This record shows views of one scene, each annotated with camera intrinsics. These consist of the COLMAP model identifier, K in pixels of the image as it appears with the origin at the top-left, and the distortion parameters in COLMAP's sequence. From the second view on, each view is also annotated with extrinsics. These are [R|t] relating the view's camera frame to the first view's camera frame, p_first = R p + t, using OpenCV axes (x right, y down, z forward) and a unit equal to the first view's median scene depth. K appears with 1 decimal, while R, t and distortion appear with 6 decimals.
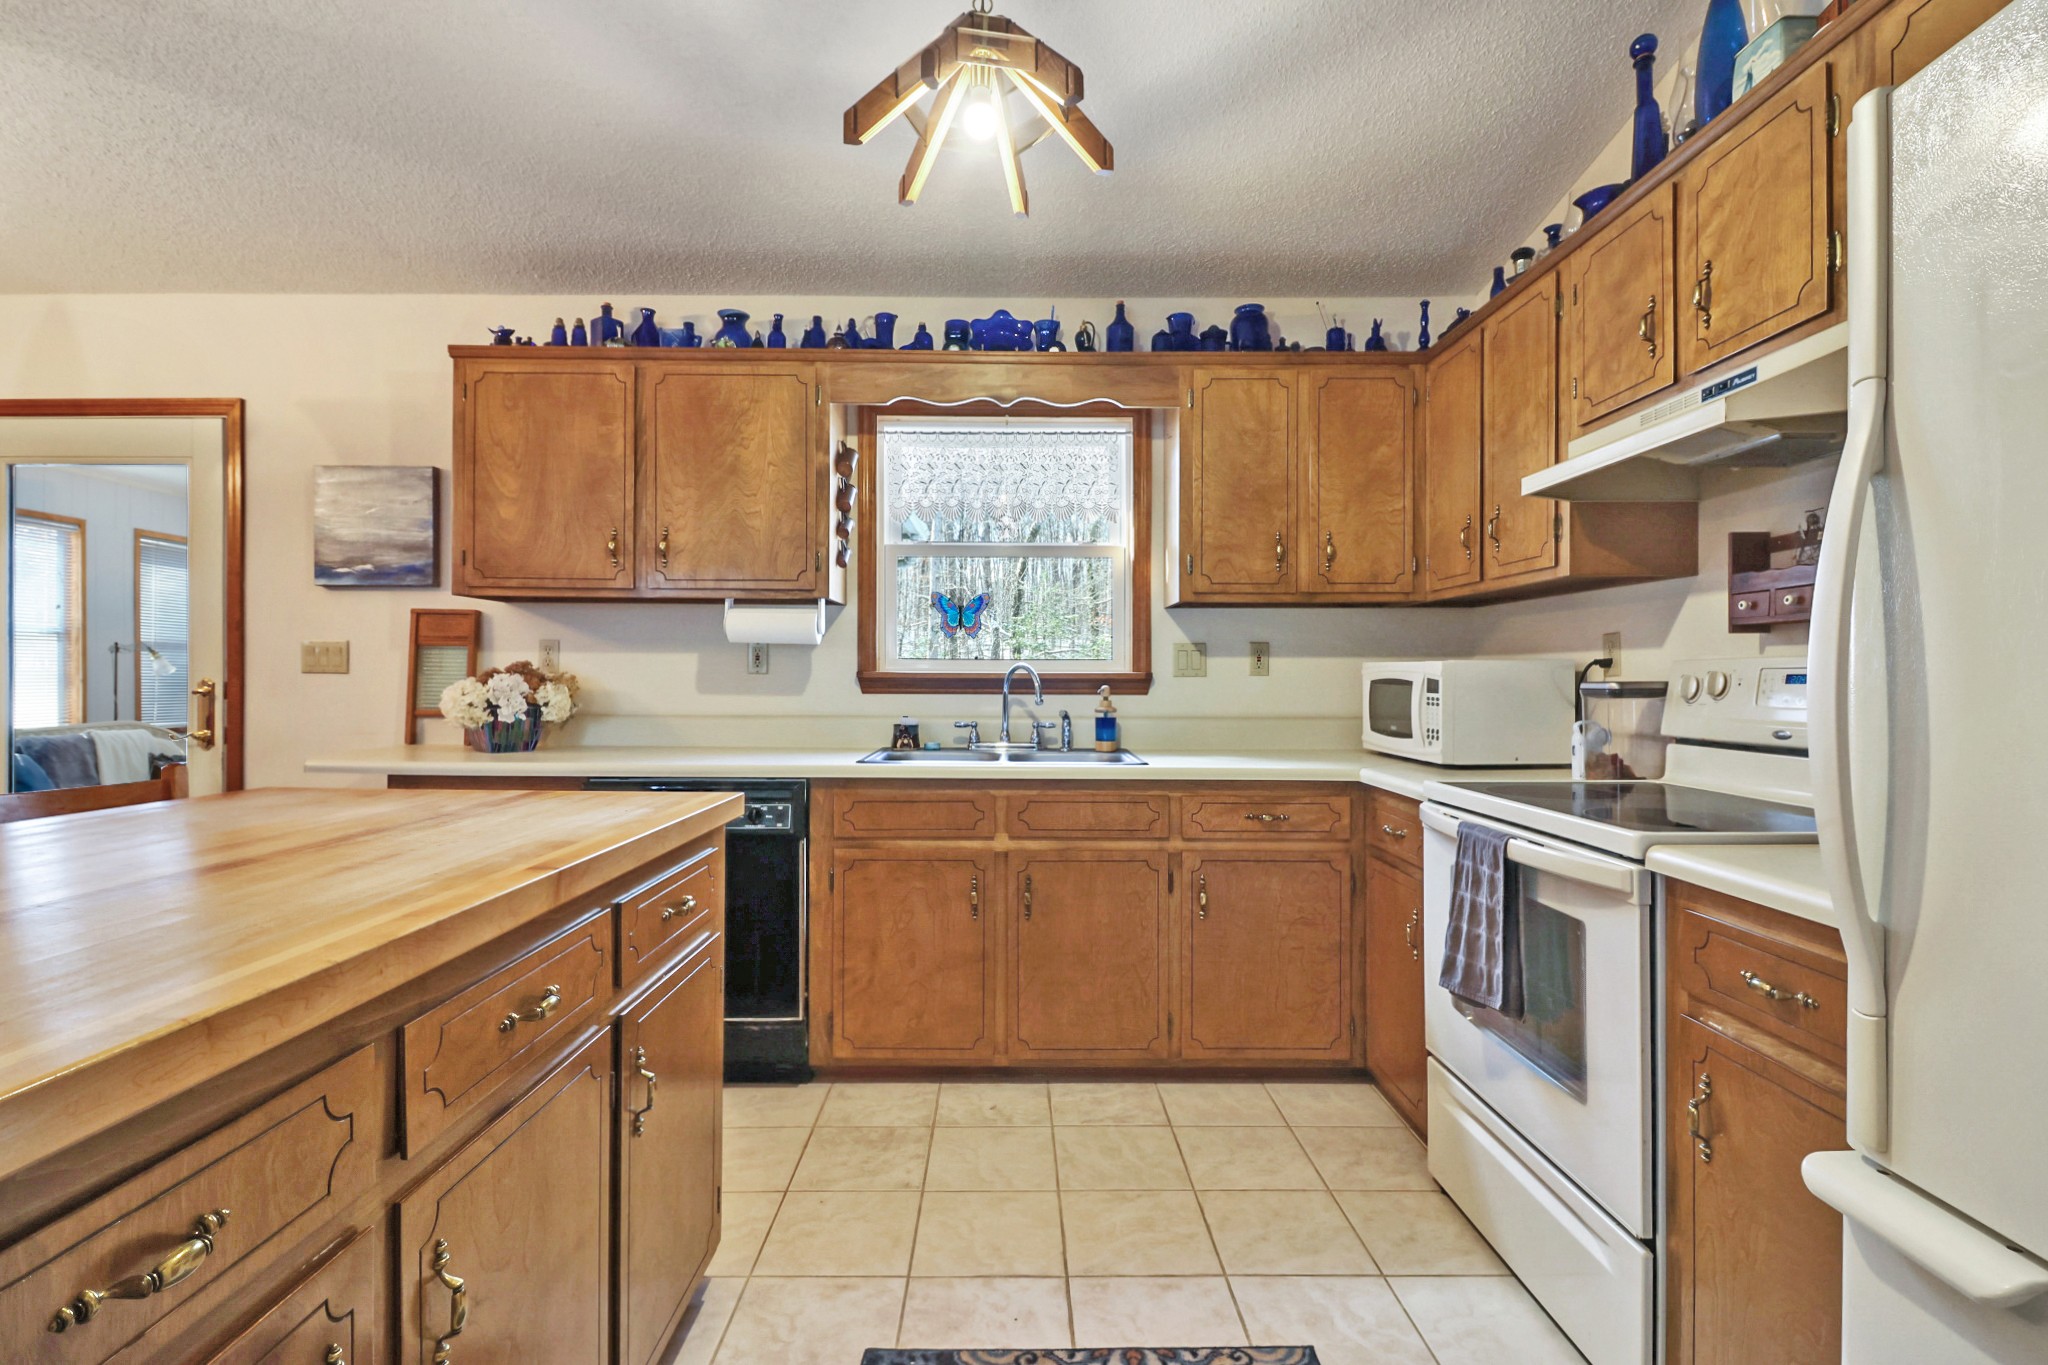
lens RADIAL K [[947.4, 0, 1019.2], [0, 947.4, 683.8], [0, 0, 1]] dist [-0.002451, -0.000449]
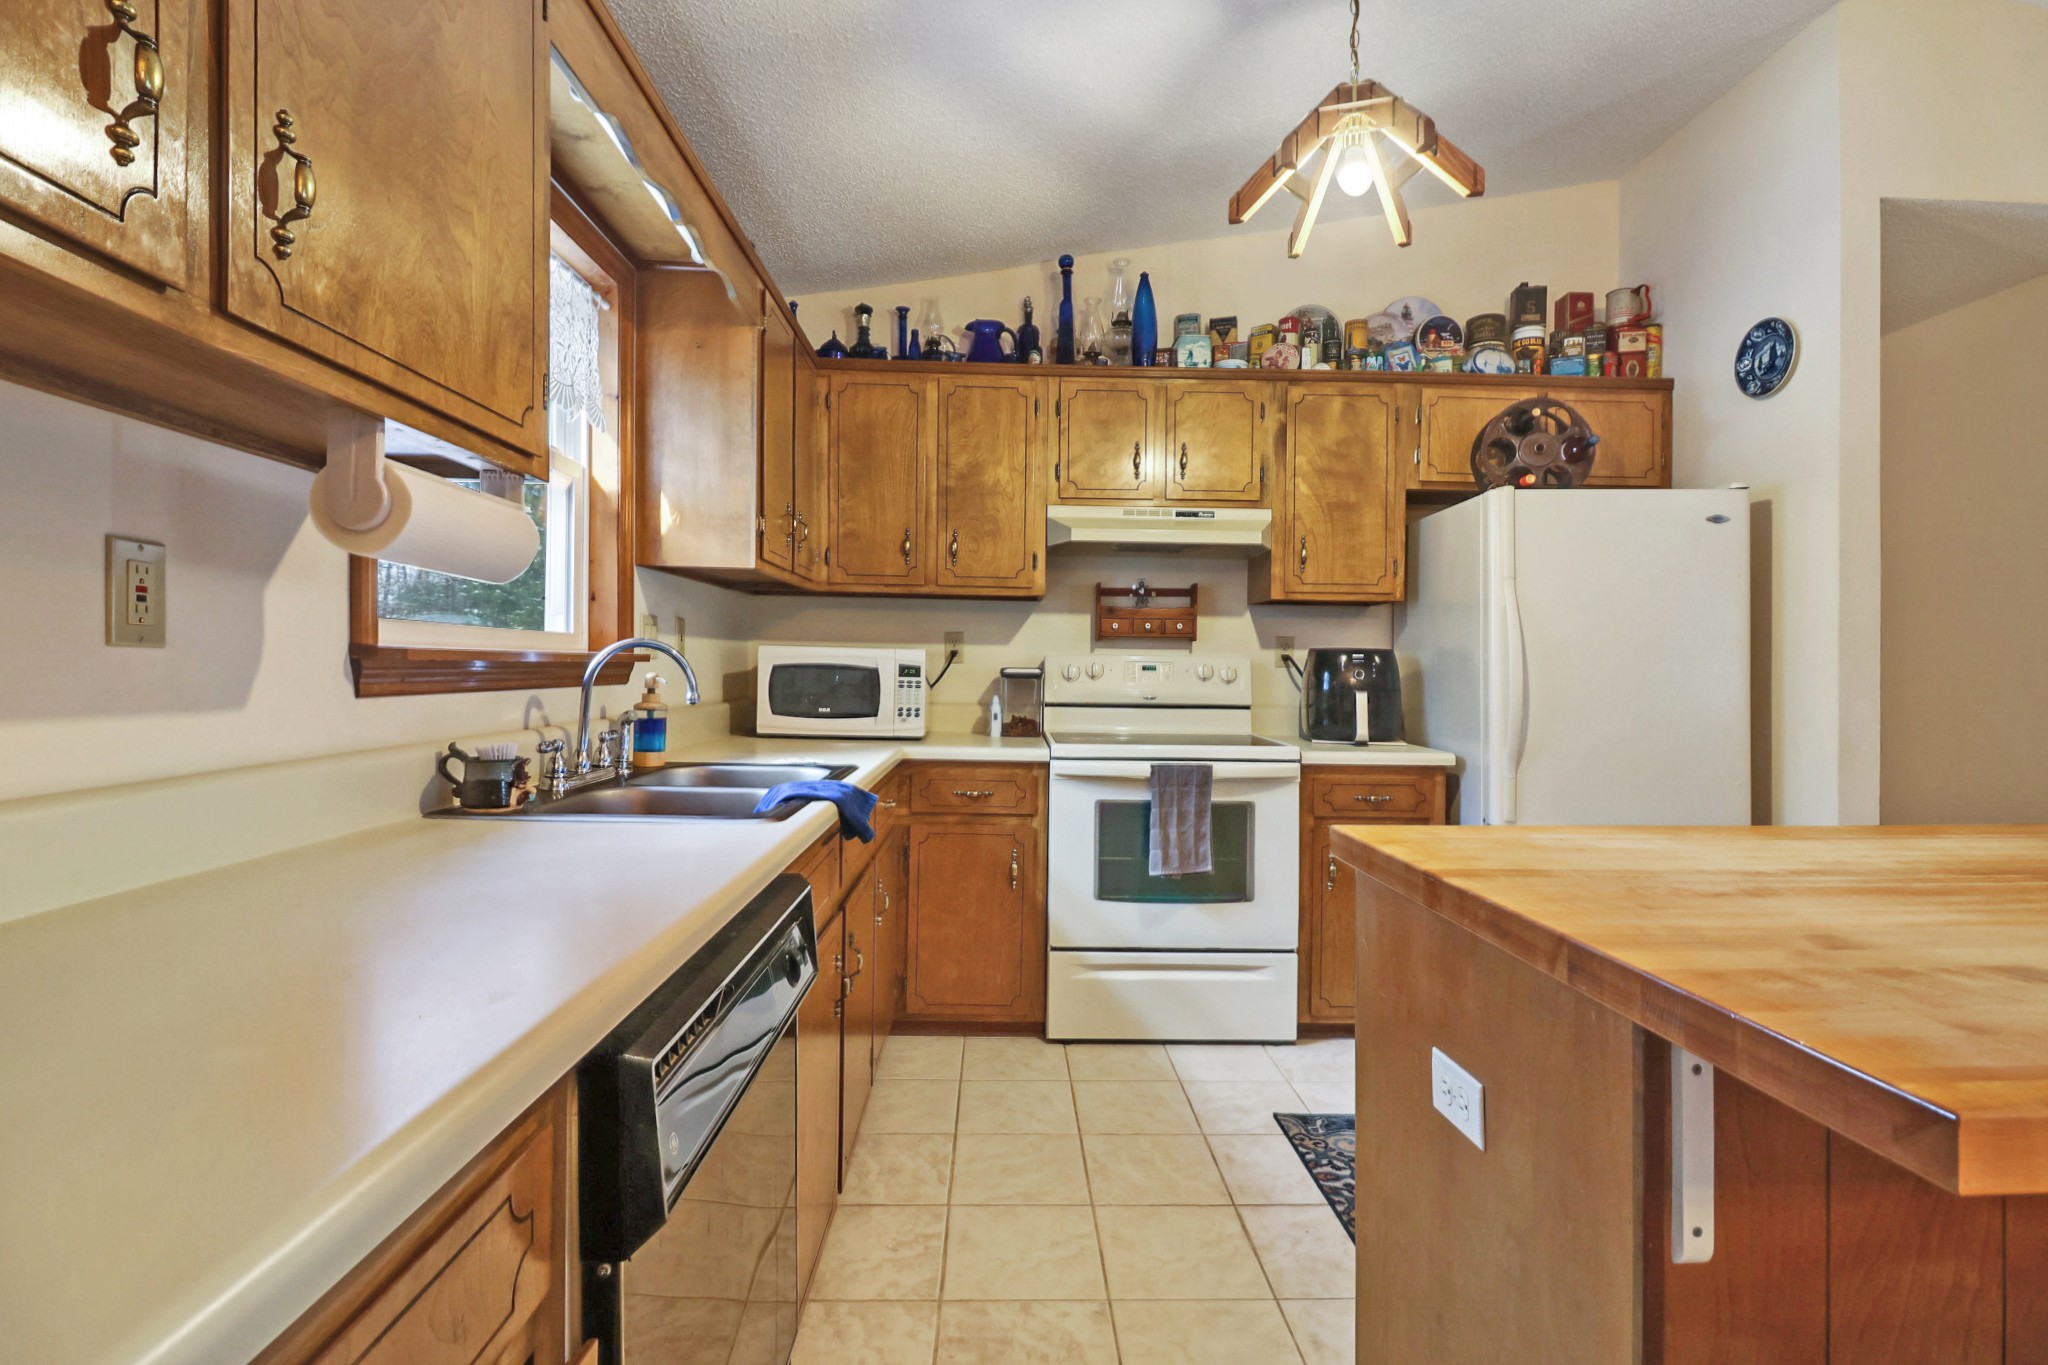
lens RADIAL K [[947.4, 0, 1019.8], [0, 947.4, 674.5], [0, 0, 1]] dist [-0.002451, -0.000449]
pose [[-0.013623, -0.016598, 0.999769, -0.836223], [-0.014699, 0.999758, 0.016397, -0.016274], [-0.999799, -0.014473, -0.013864, 1.009013]]
